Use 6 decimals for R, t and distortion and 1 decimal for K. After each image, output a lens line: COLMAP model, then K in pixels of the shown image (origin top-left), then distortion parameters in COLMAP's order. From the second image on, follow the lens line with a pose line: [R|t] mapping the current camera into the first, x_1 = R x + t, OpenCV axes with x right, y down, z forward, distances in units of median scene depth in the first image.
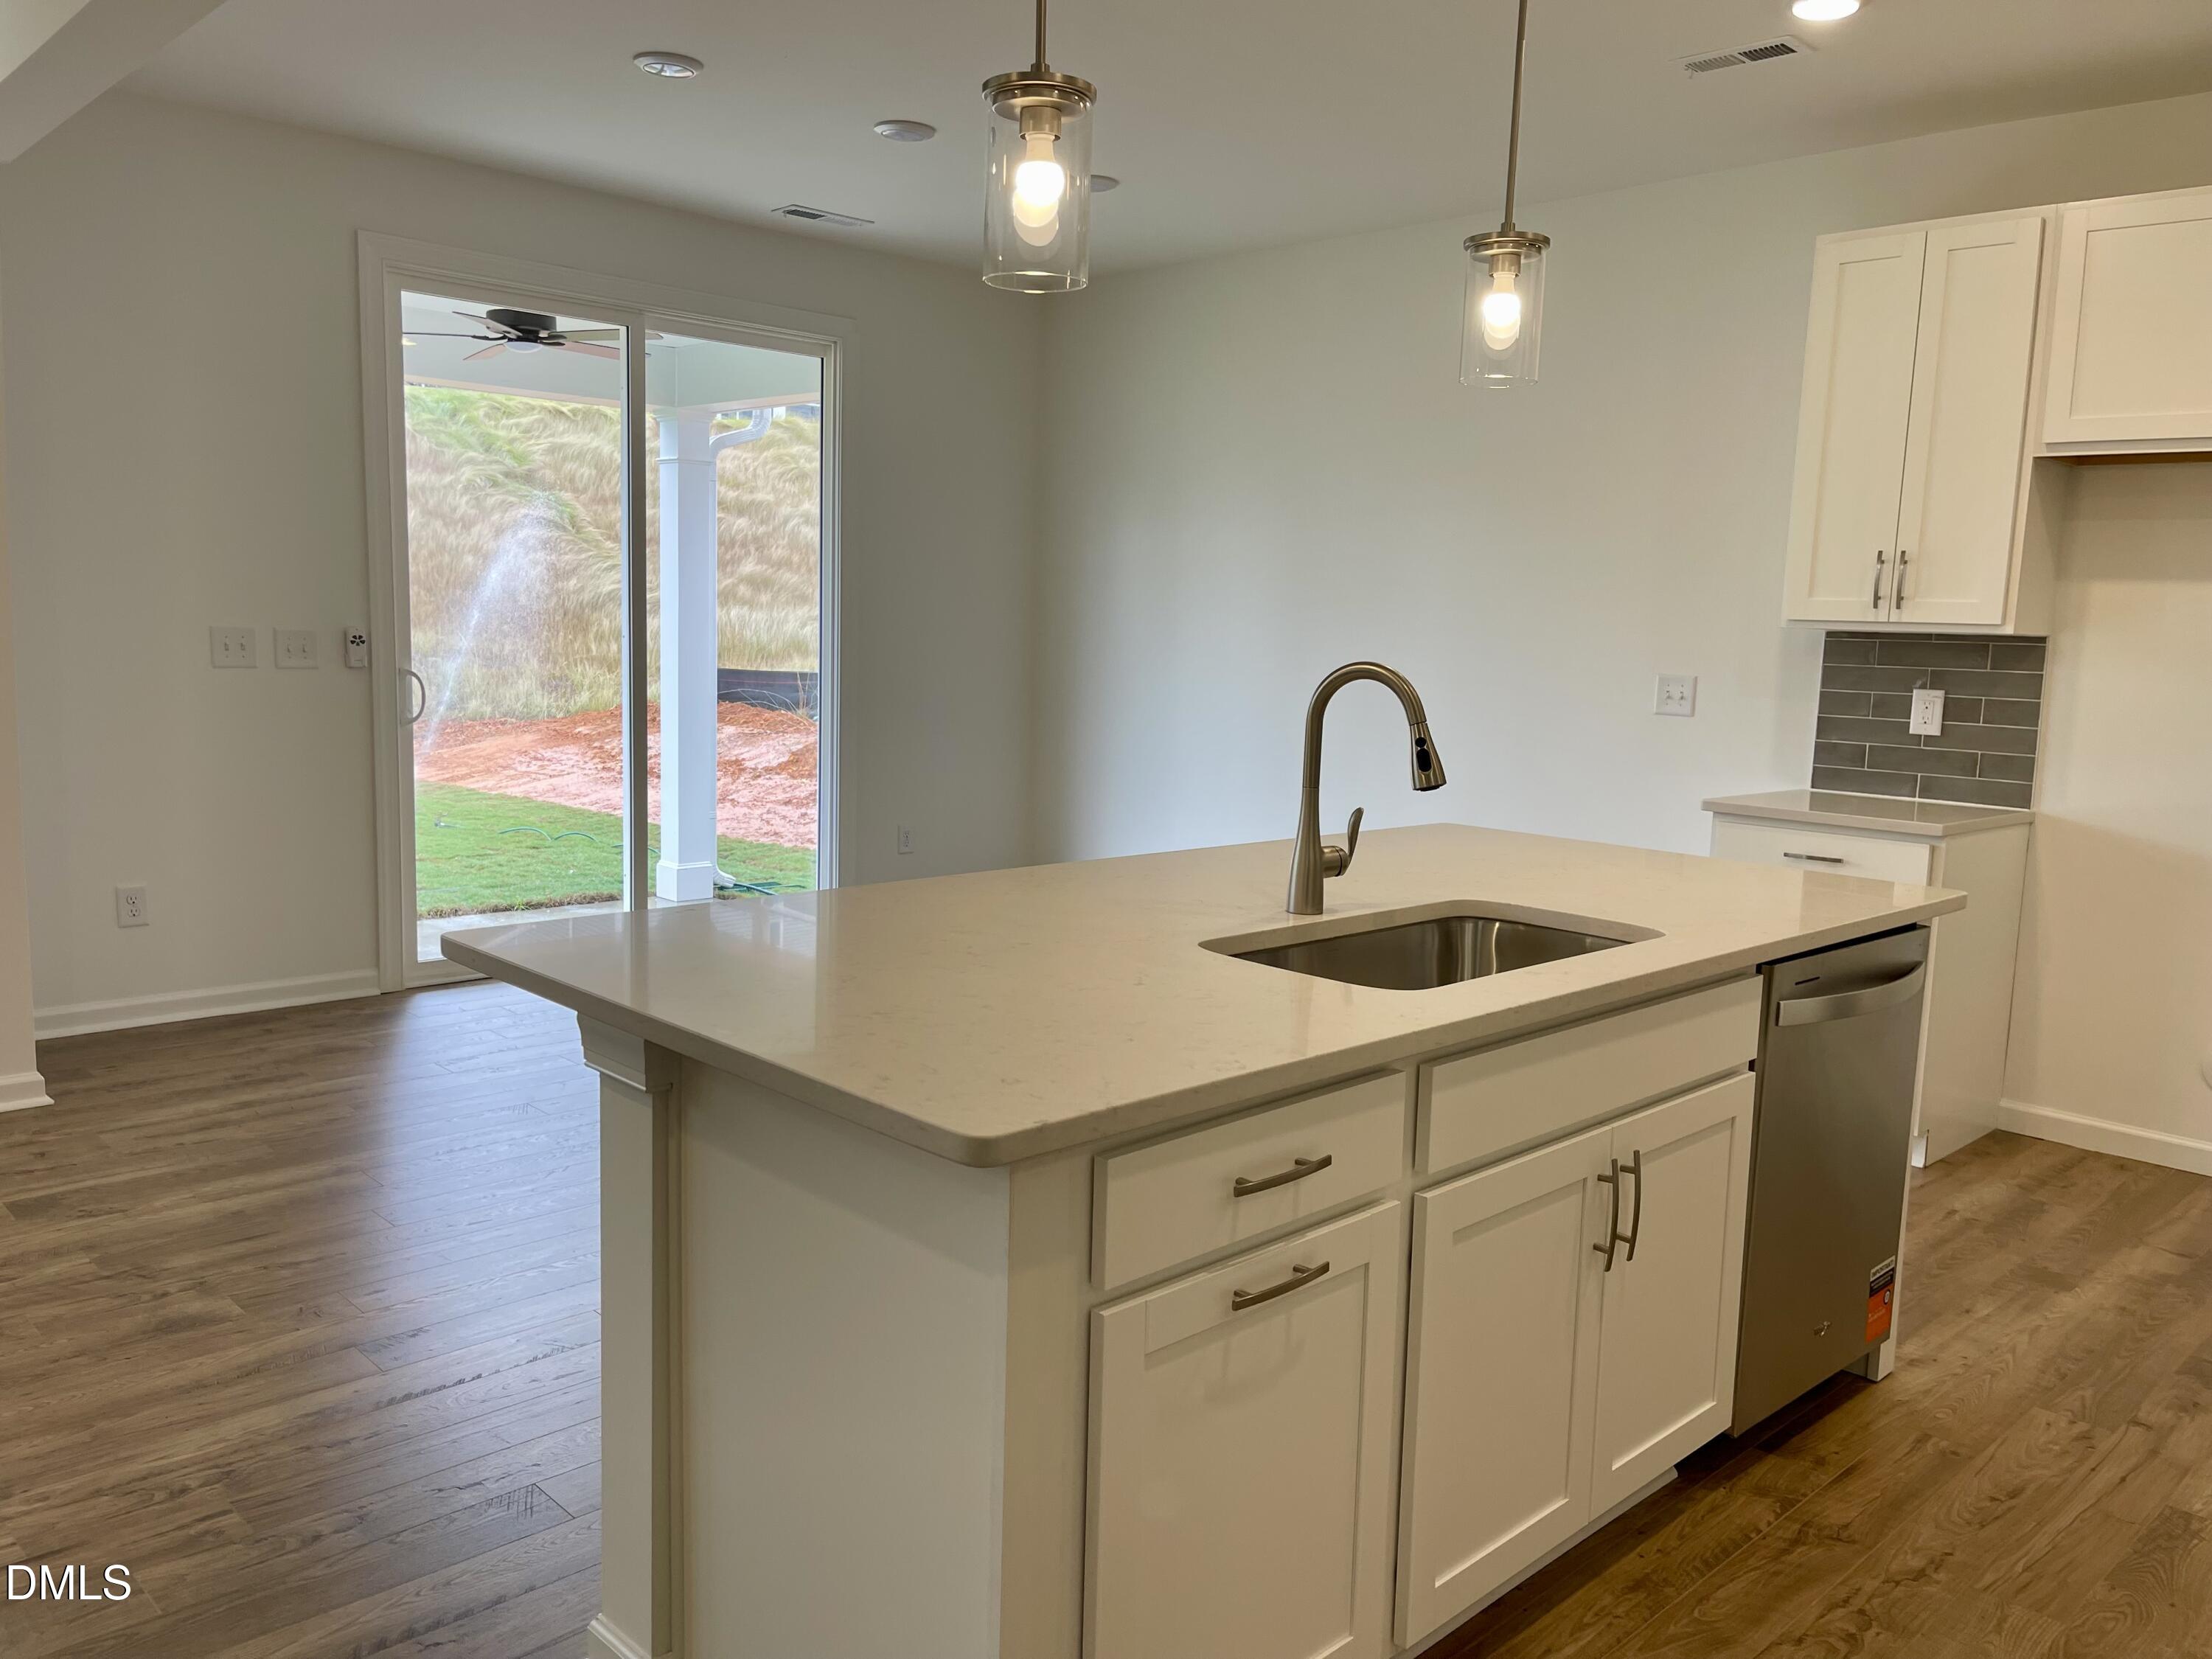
lens RADIAL K [[1664.6, 0, 1115.0], [0, 1664.6, 829.0], [0, 0, 1]] dist [0.087393, -0.123866]
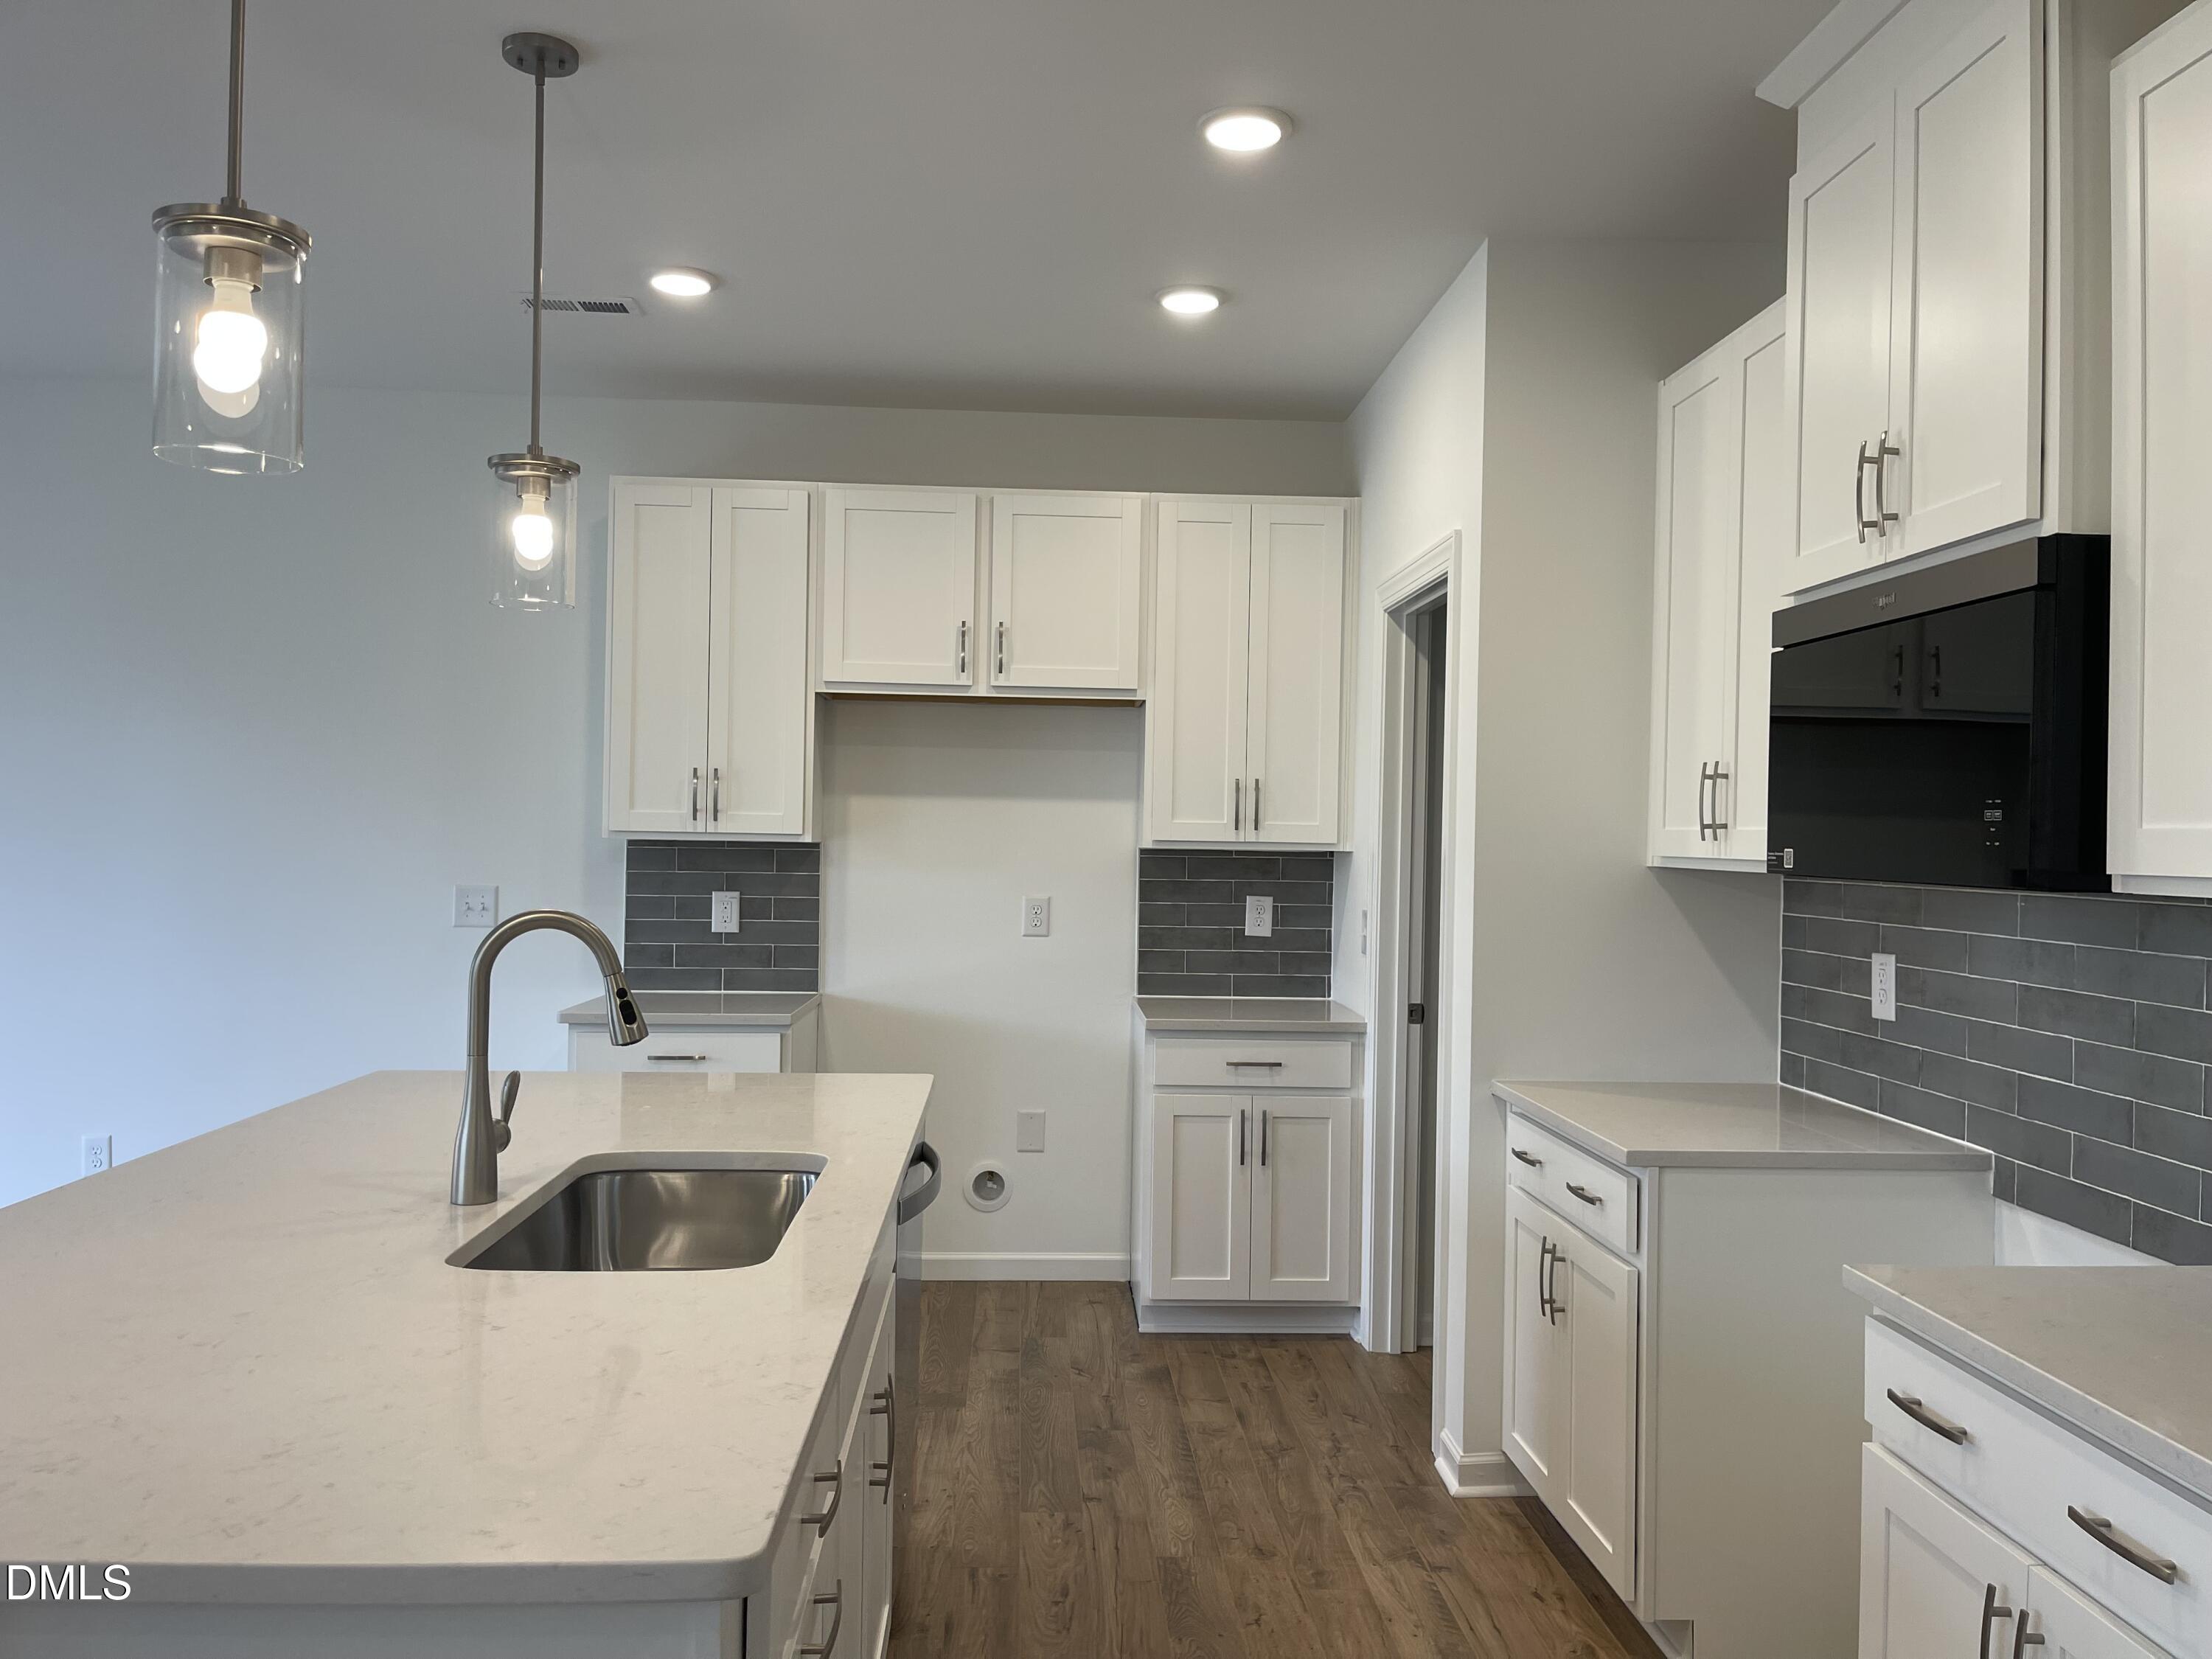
lens RADIAL K [[1664.6, 0, 1115.0], [0, 1664.6, 829.0], [0, 0, 1]] dist [0.087393, -0.123866]
pose [[0.657986, -0.017128, 0.752835, -0.194708], [0.099022, 0.993028, -0.063954, -0.031303], [-0.746491, 0.116628, 0.655095, 0.097574]]
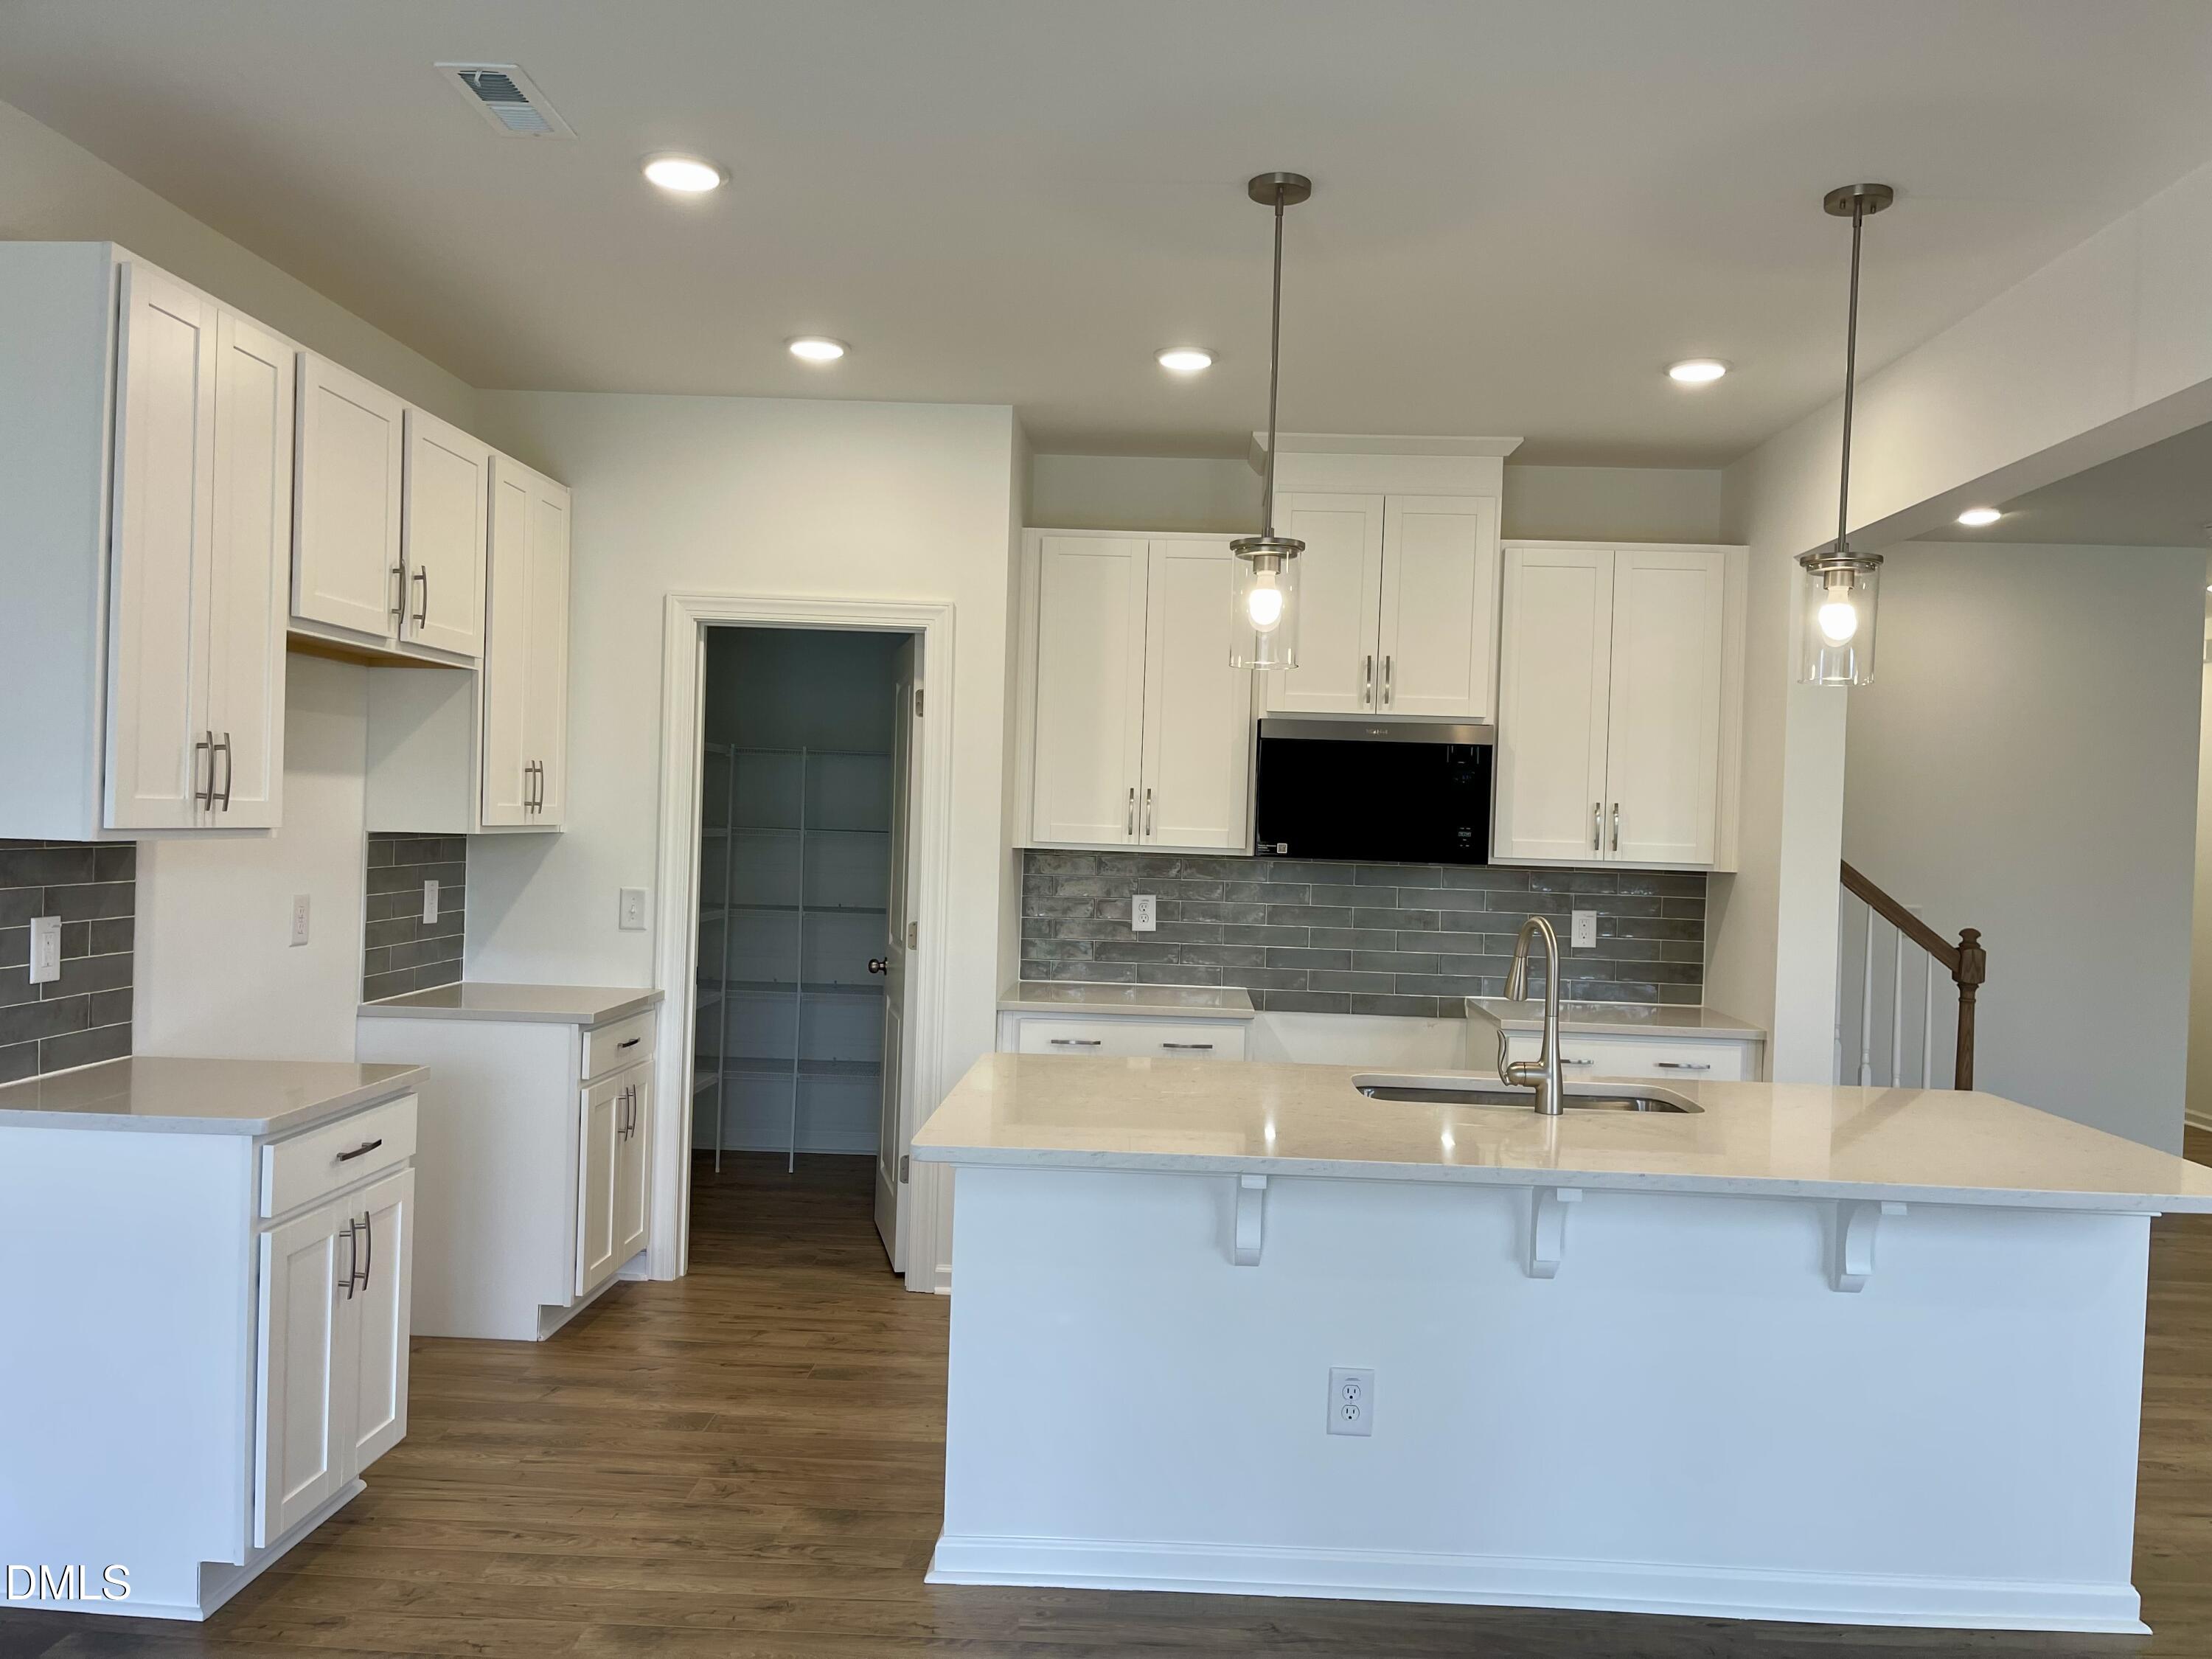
lens RADIAL K [[1664.6, 0, 1115.0], [0, 1664.6, 829.0], [0, 0, 1]] dist [0.087393, -0.123866]
pose [[-0.688682, -0.058515, 0.722699, -0.358108], [0.039072, 0.992295, 0.117577, -0.204734], [-0.724010, 0.109211, -0.681089, 1.287889]]
